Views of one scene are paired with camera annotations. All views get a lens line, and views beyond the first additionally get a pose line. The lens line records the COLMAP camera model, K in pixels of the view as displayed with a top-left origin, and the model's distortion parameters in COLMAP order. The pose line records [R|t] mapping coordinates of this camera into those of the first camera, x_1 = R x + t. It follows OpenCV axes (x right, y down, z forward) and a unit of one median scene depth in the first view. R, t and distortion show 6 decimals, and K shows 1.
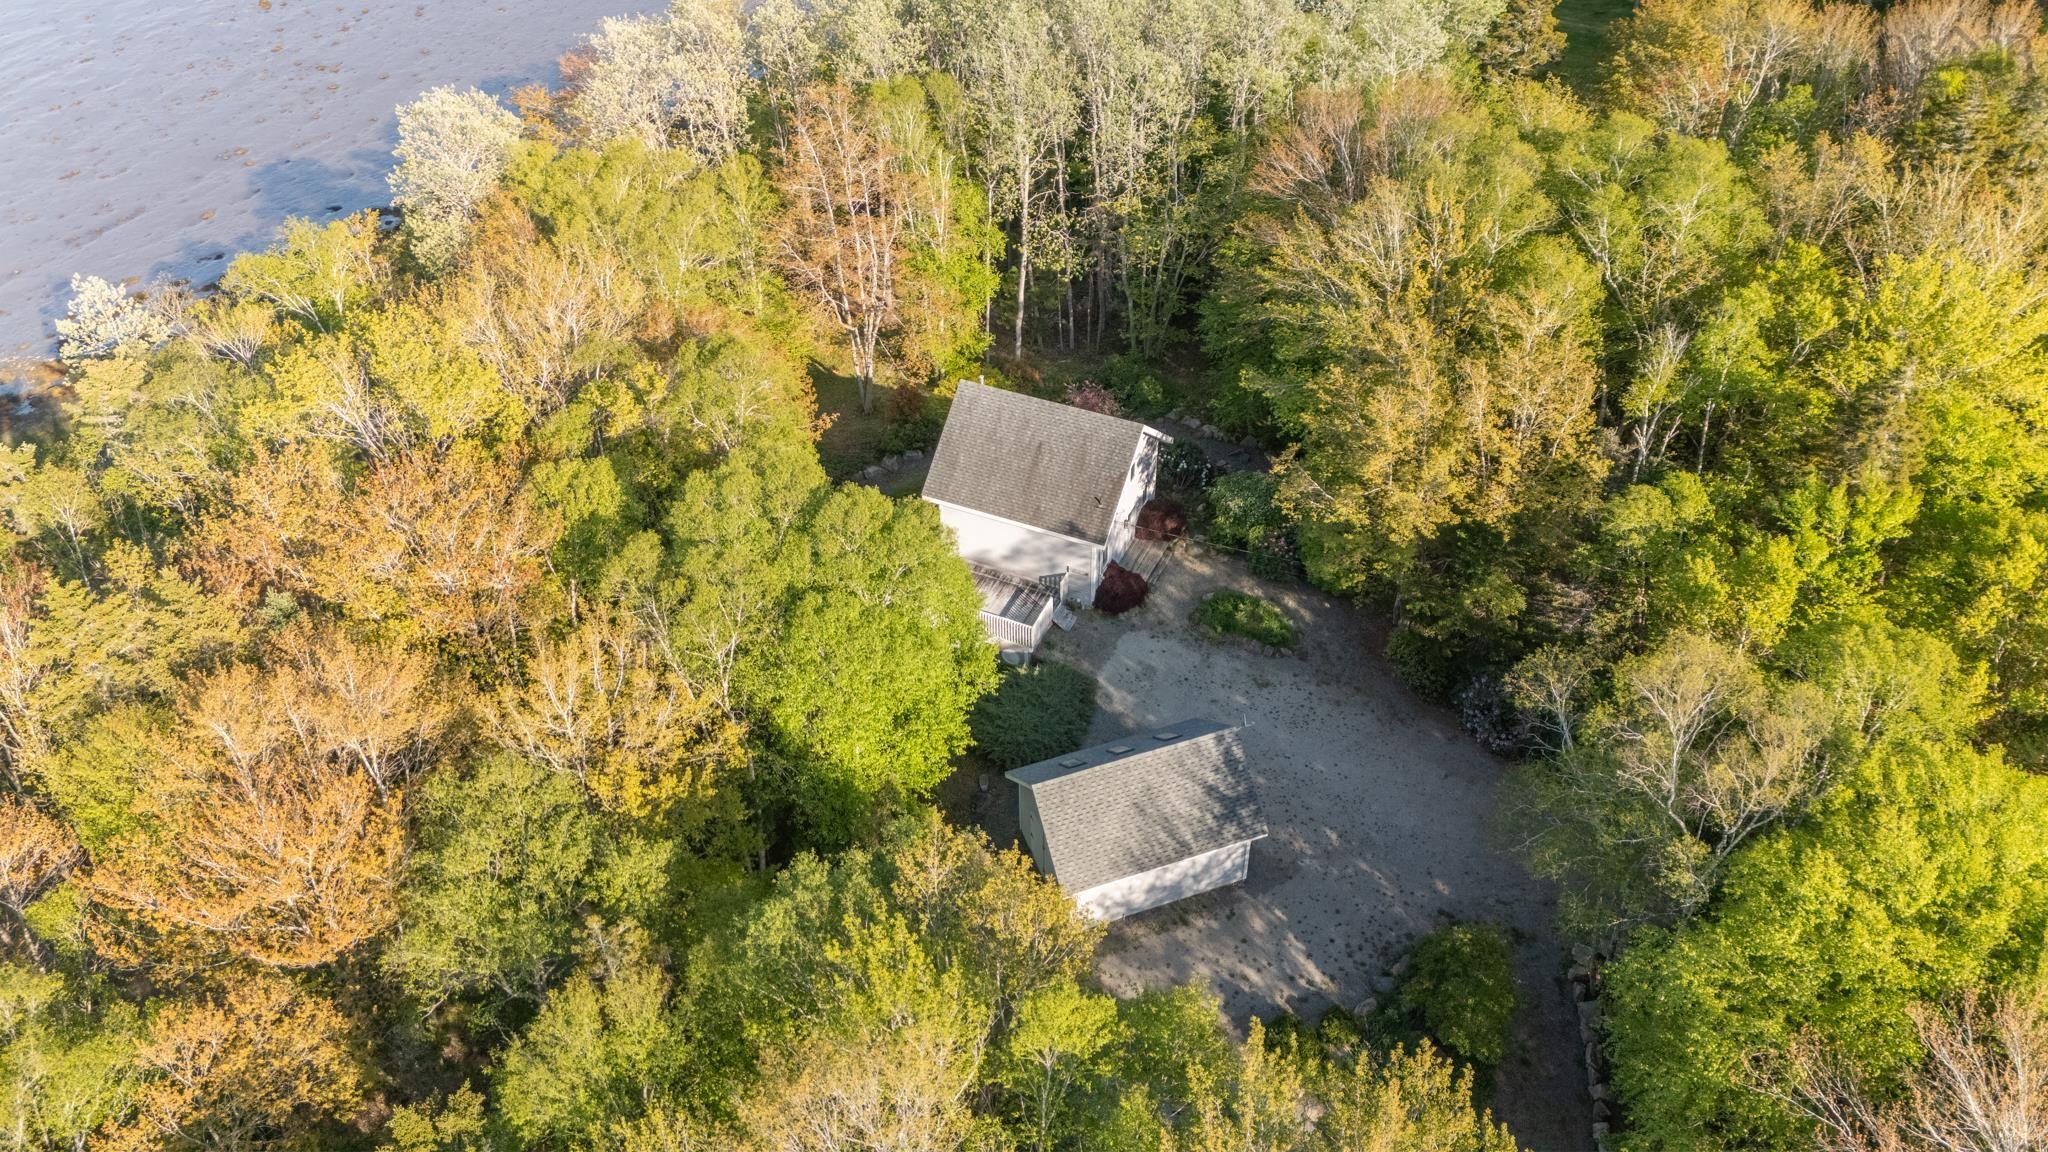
lens RADIAL K [[1500.3, 0, 1019.5], [0, 1500.3, 590.7], [0, 0, 1]] dist [0.075221, -0.075450]
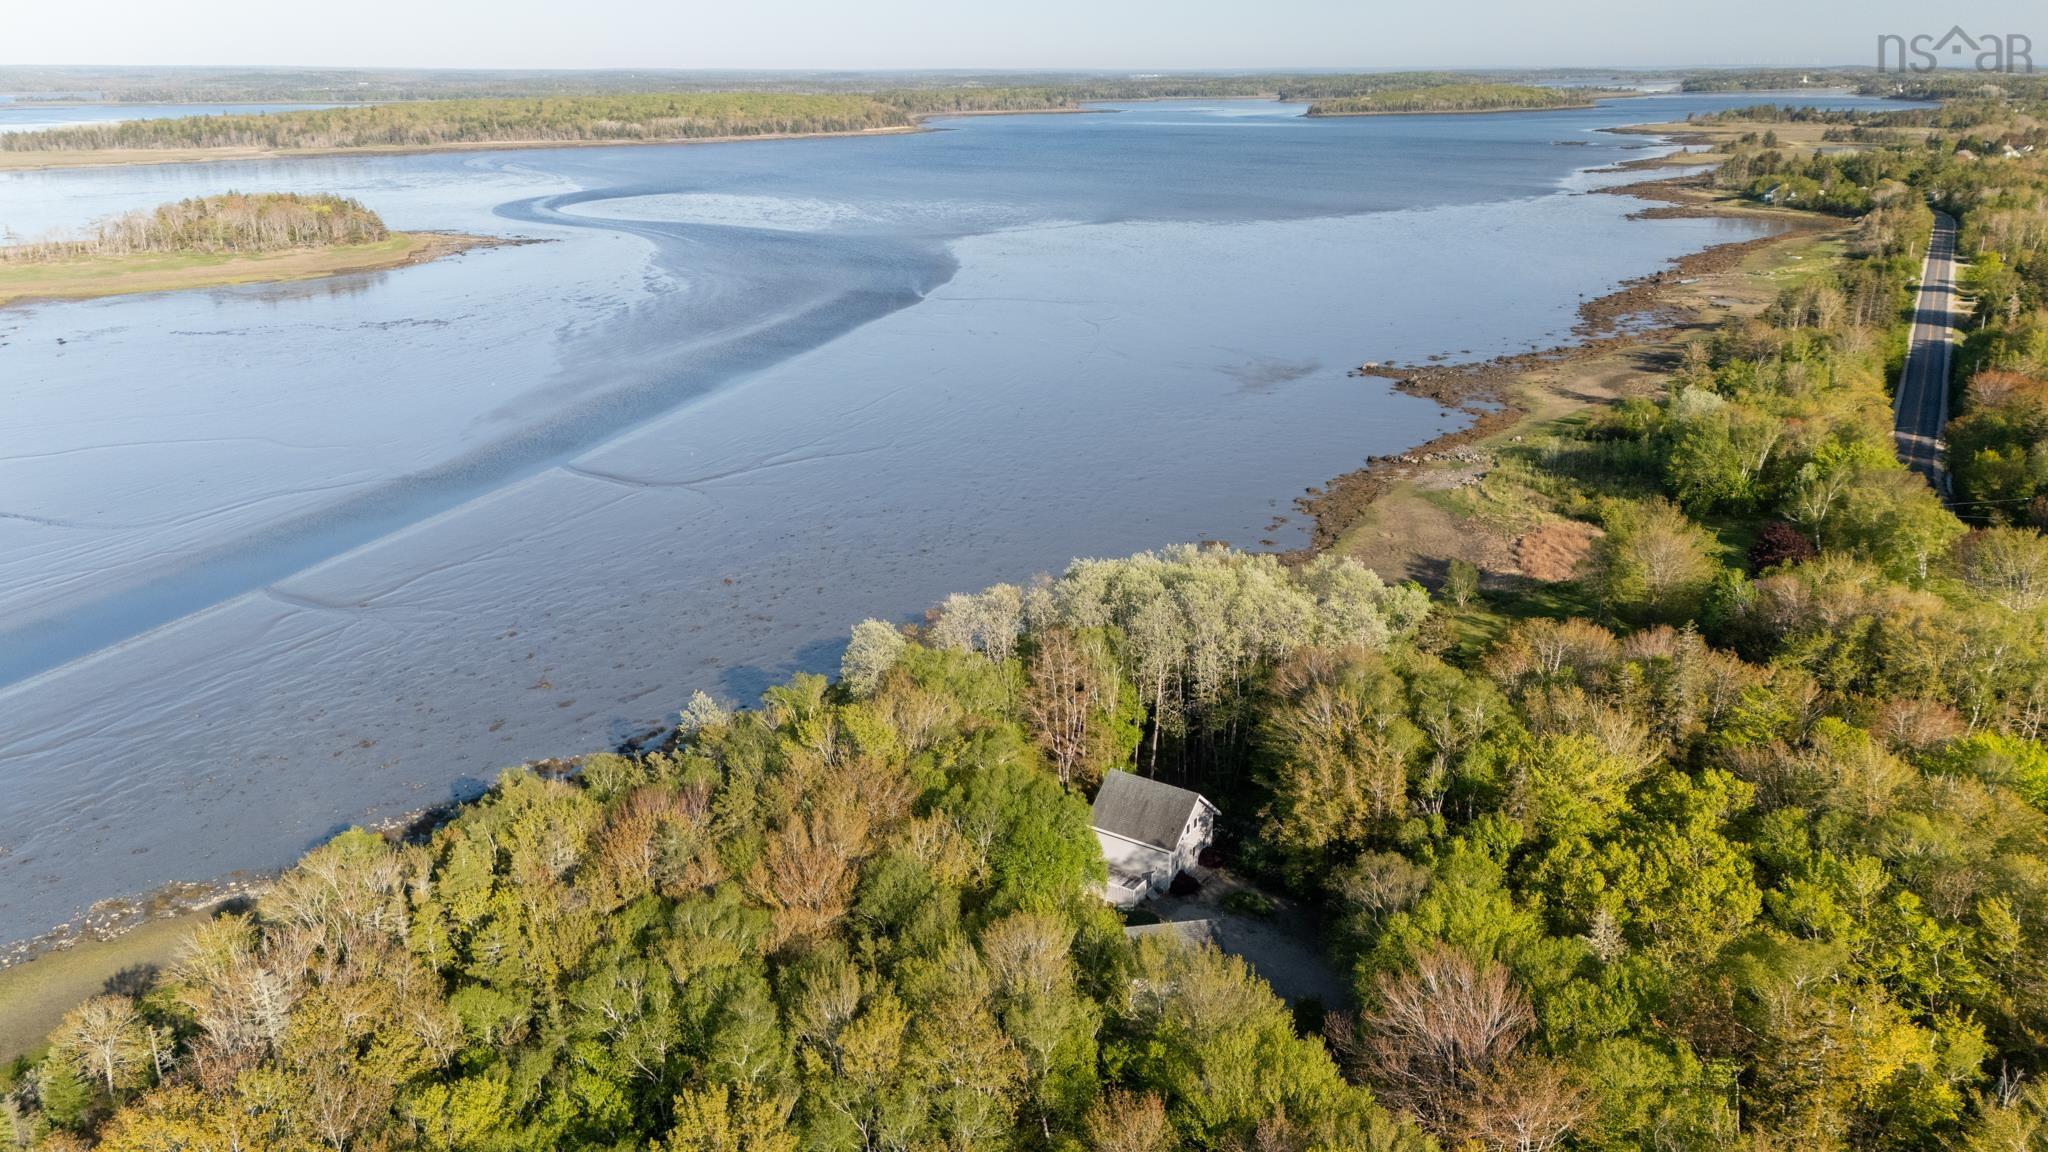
lens RADIAL K [[1531.9, 0, 1026.0], [0, 1531.9, 561.1], [0, 0, 1]] dist [0.085320, -0.080326]
pose [[0.985869, 0.057455, -0.157355, 0.144395], [-0.115205, 0.914477, -0.387890, 0.380347], [0.121611, 0.400537, 0.908174, -0.892801]]
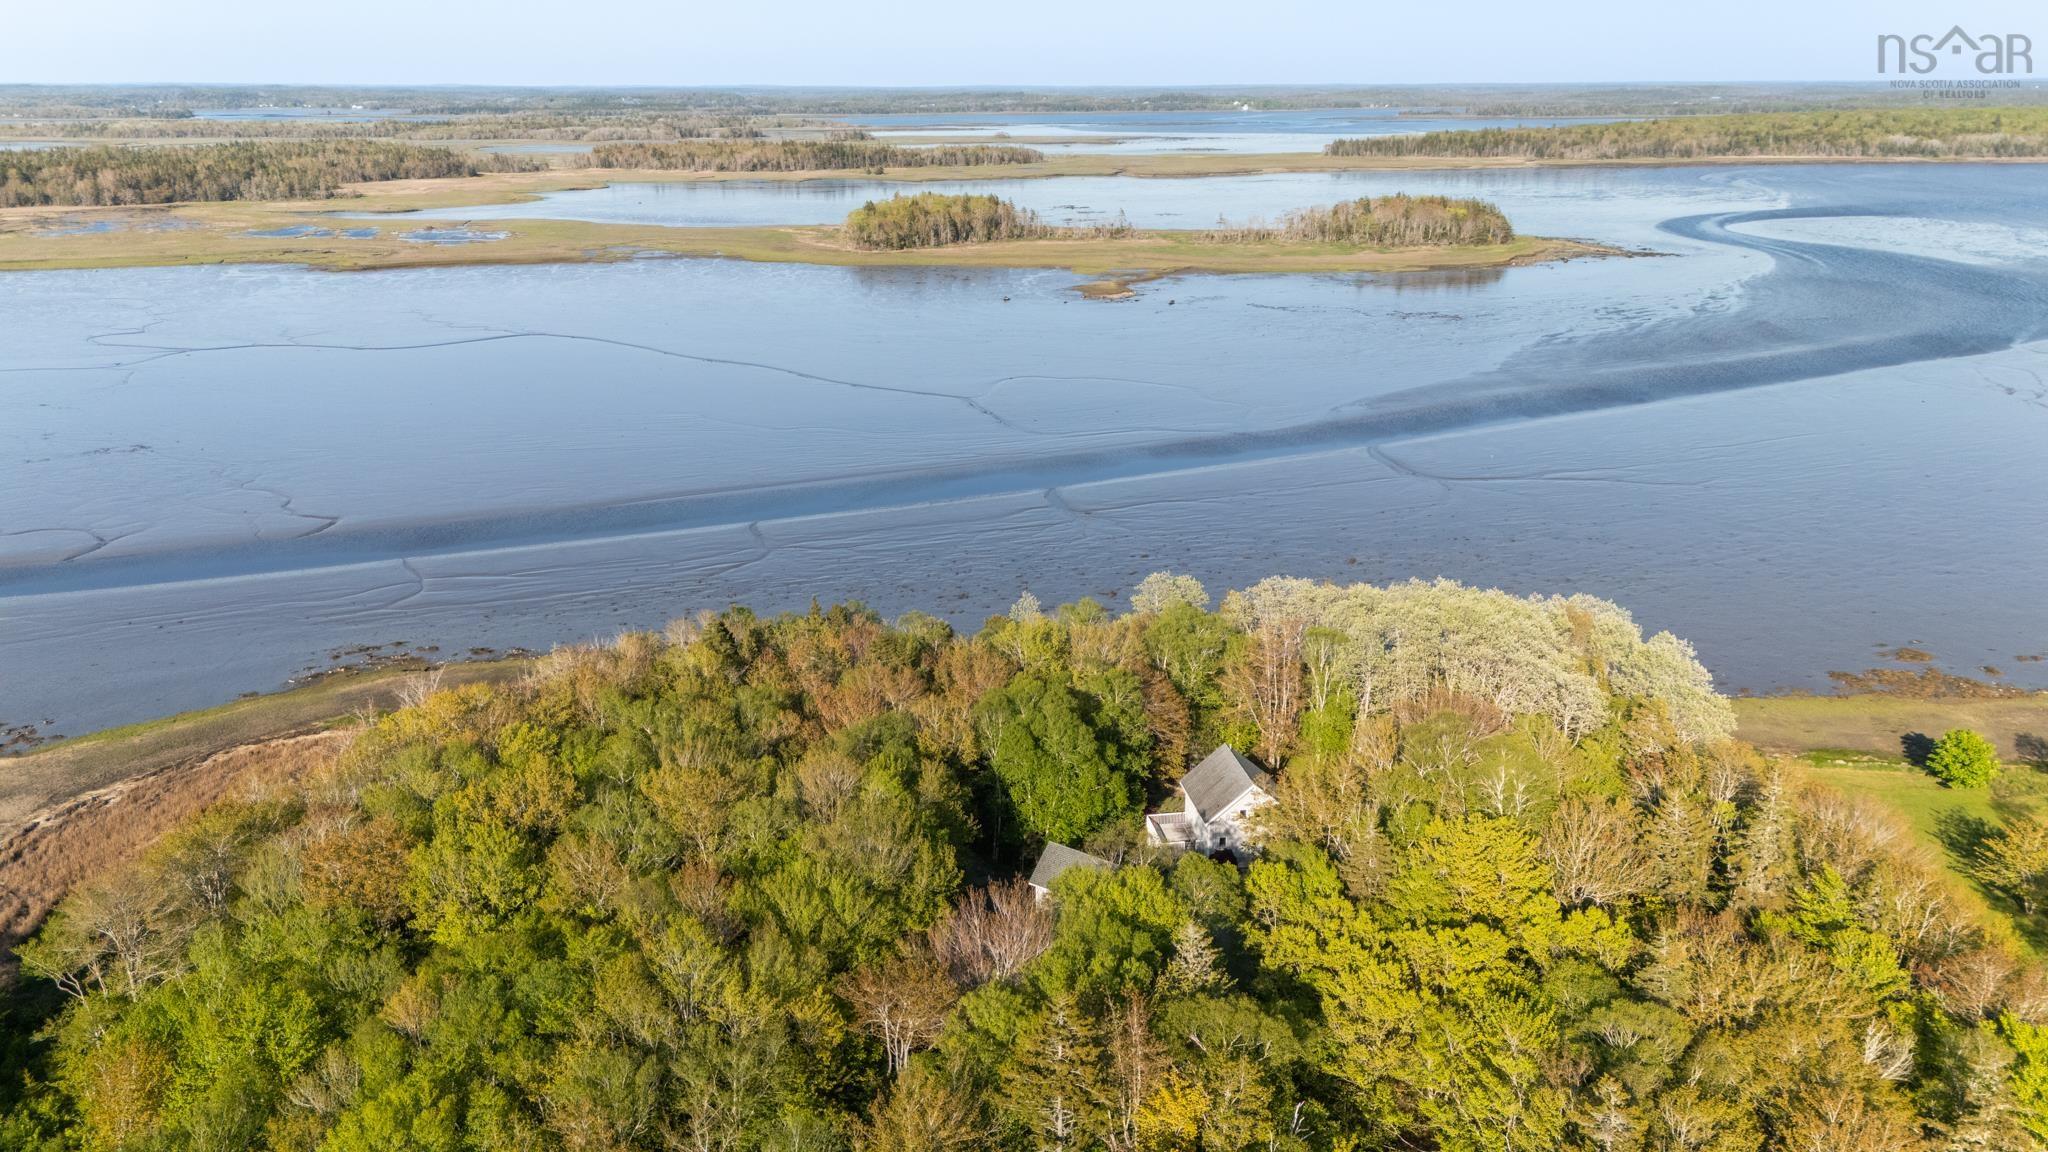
lens RADIAL K [[1500.3, 0, 1019.5], [0, 1500.3, 590.7], [0, 0, 1]] dist [0.075221, -0.075450]
pose [[0.552713, 0.272157, -0.787679, 1.319944], [-0.550941, 0.828490, -0.100336, 0.048013], [0.625277, 0.489422, 0.607861, -0.520724]]
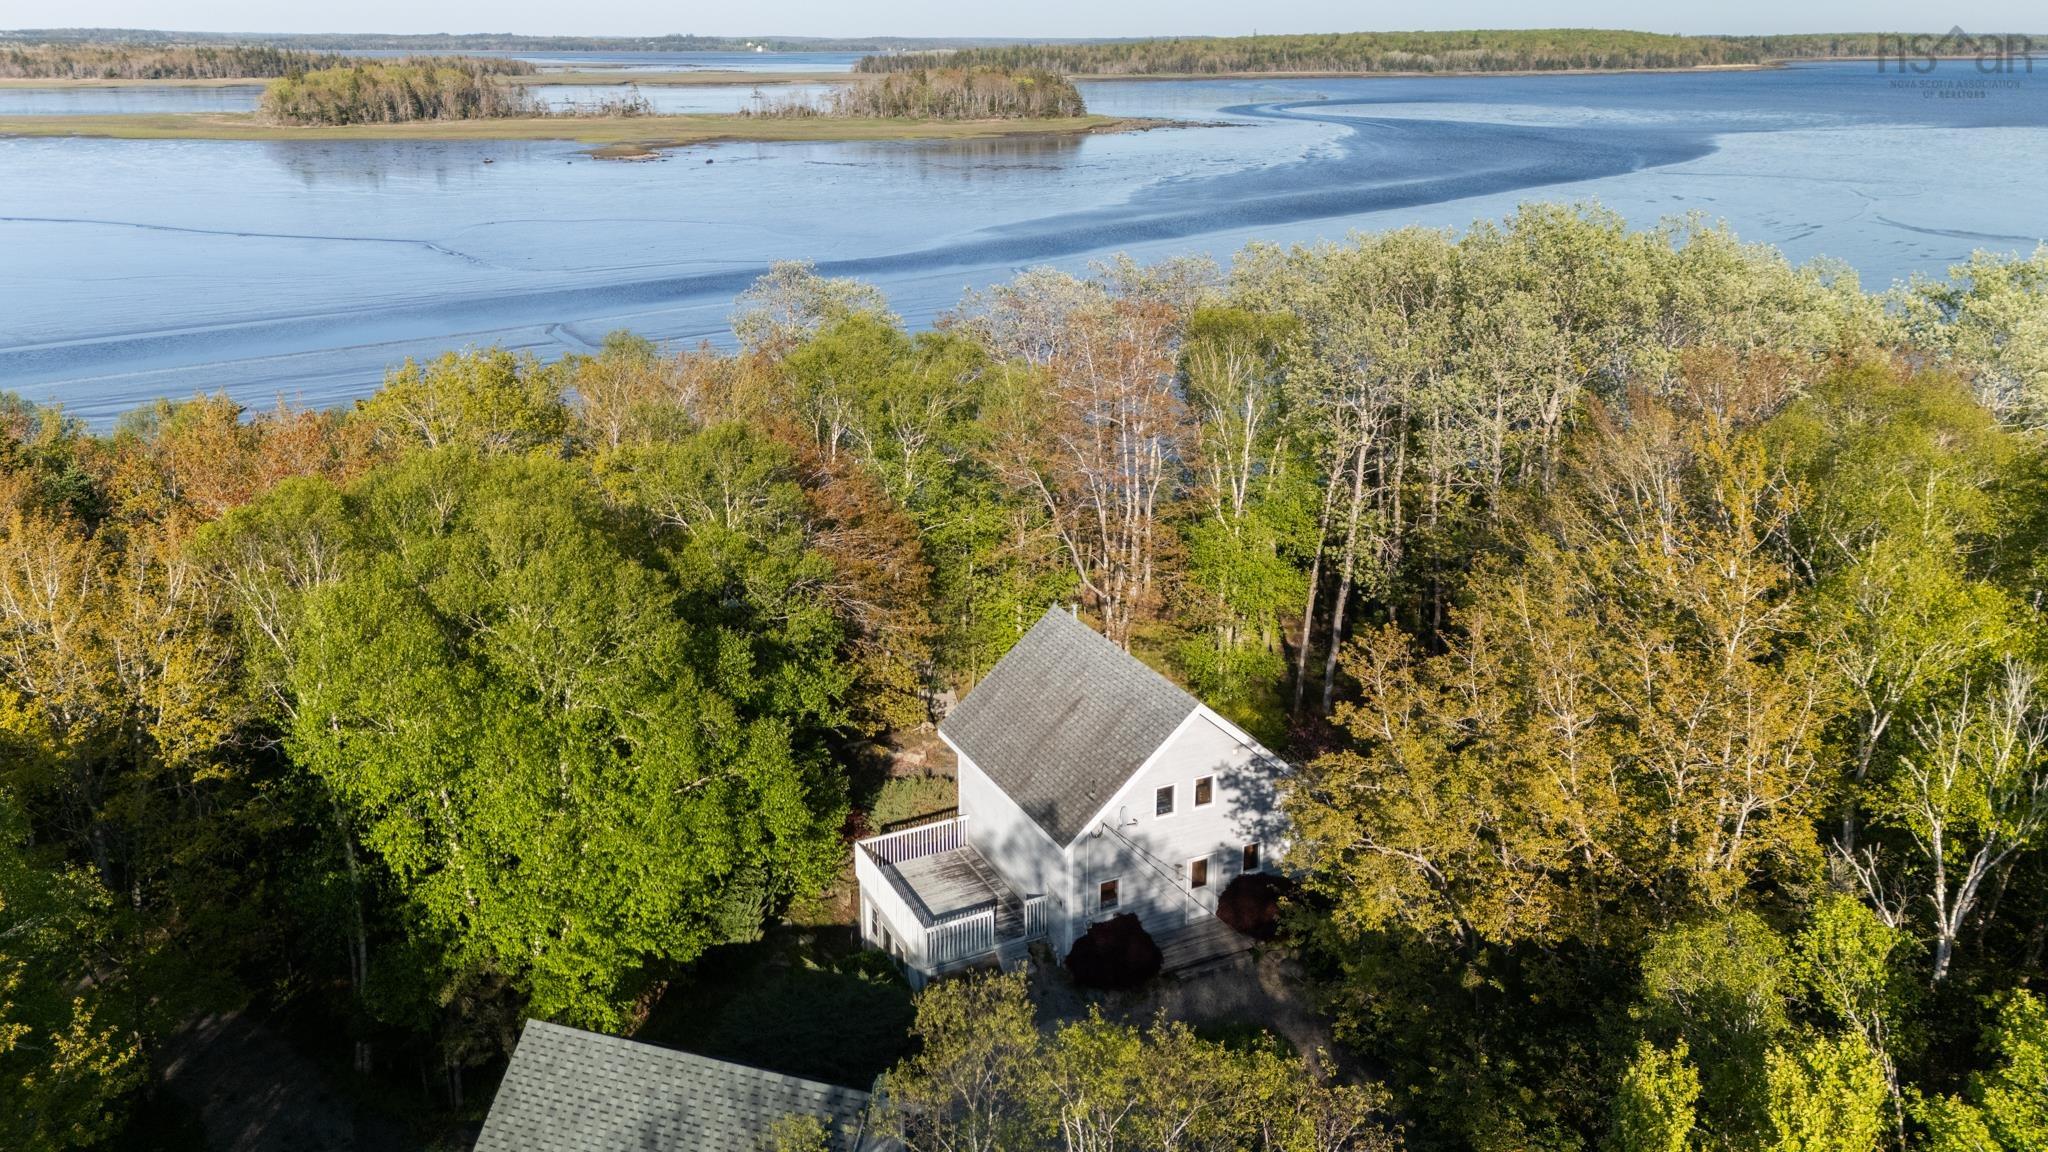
lens RADIAL K [[1531.9, 0, 1026.0], [0, 1531.9, 561.1], [0, 0, 1]] dist [0.085320, -0.080326]
pose [[0.777681, 0.208746, -0.592991, 0.366396], [-0.420008, 0.874377, -0.243021, 0.026560], [0.467768, 0.438053, 0.767661, 0.394569]]
